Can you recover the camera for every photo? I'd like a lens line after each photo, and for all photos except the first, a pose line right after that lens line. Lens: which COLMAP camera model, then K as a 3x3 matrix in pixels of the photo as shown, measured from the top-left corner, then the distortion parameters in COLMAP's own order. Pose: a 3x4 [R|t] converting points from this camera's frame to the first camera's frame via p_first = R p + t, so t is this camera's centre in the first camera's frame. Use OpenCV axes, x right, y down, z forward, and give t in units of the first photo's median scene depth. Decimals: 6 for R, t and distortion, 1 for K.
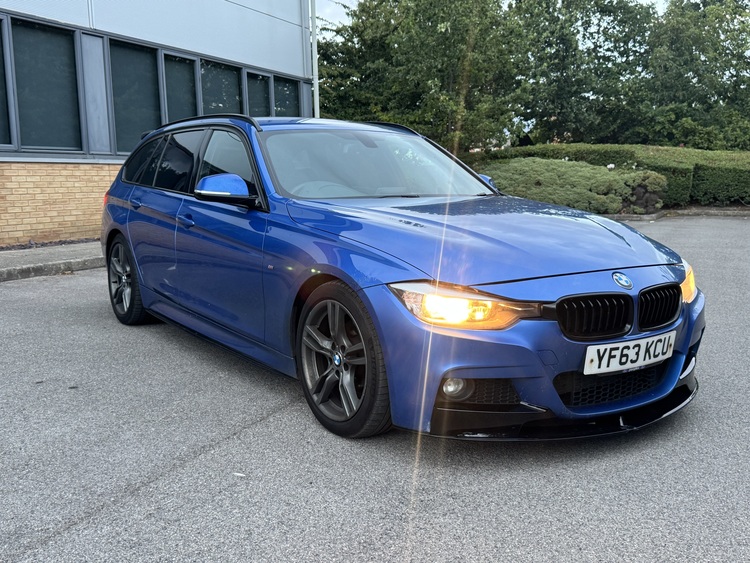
lens RADIAL K [[784.9, 0, 371.0], [0, 784.9, 278.3], [0, 0, 1]] dist [0.038043, 0.000000]
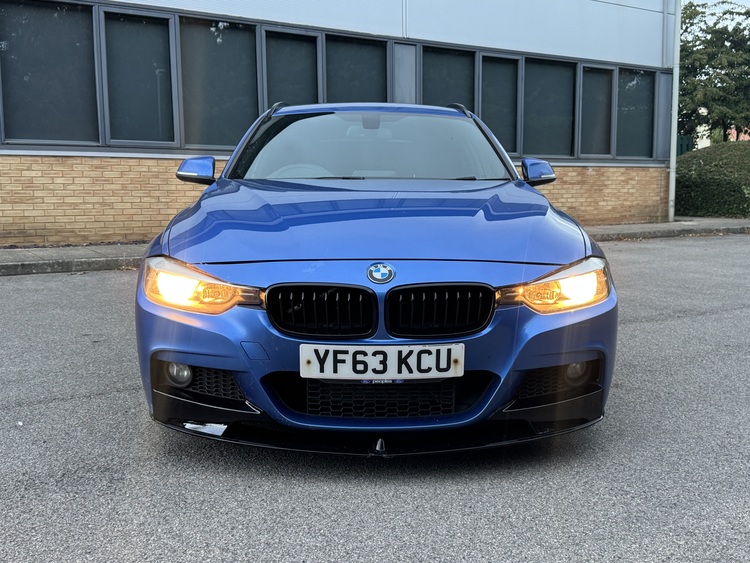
lens RADIAL K [[784.9, 0, 380.9], [0, 784.9, 280.3], [0, 0, 1]] dist [0.038043, 0.000000]
pose [[0.844037, 0.070918, -0.531575, 0.228911], [-0.074448, 0.997115, 0.014817, -0.000380], [0.531092, 0.027069, 0.846882, 0.093563]]
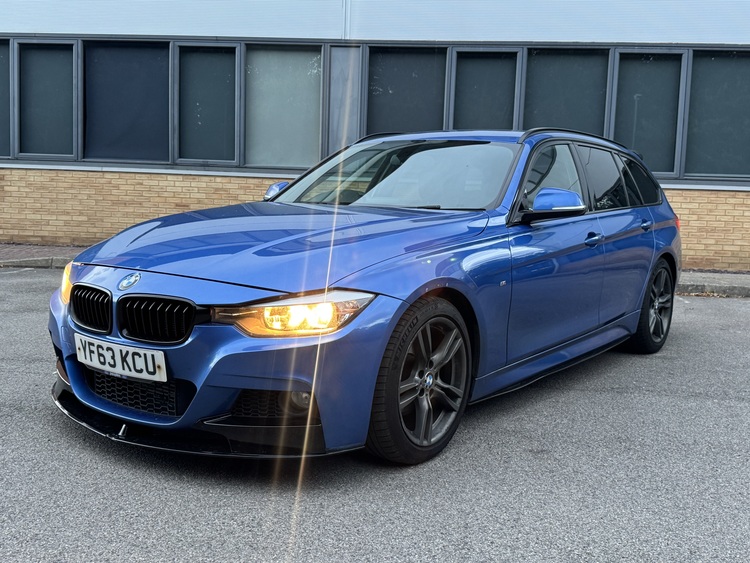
lens RADIAL K [[784.9, 0, 379.2], [0, 784.9, 283.9], [0, 0, 1]] dist [0.038043, 0.000000]
pose [[0.328670, 0.115570, -0.937347, 0.399949], [-0.155183, 0.985604, 0.067106, -0.032295], [0.931608, 0.123405, 0.341873, 0.290049]]
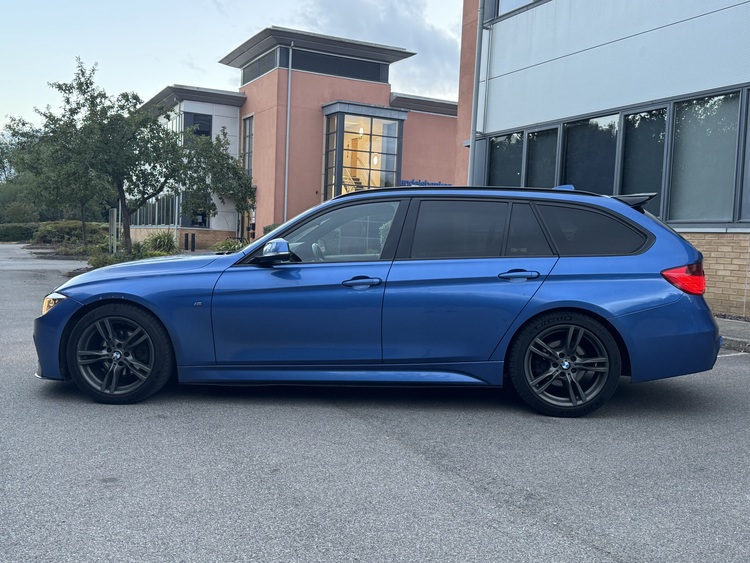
lens RADIAL K [[784.9, 0, 374.6], [0, 784.9, 285.1], [0, 0, 1]] dist [0.038043, 0.000000]
pose [[-0.632108, 0.036347, -0.774027, 0.409335], [-0.117533, 0.982845, 0.142136, -0.111371], [0.765915, 0.180819, -0.616992, 0.833514]]
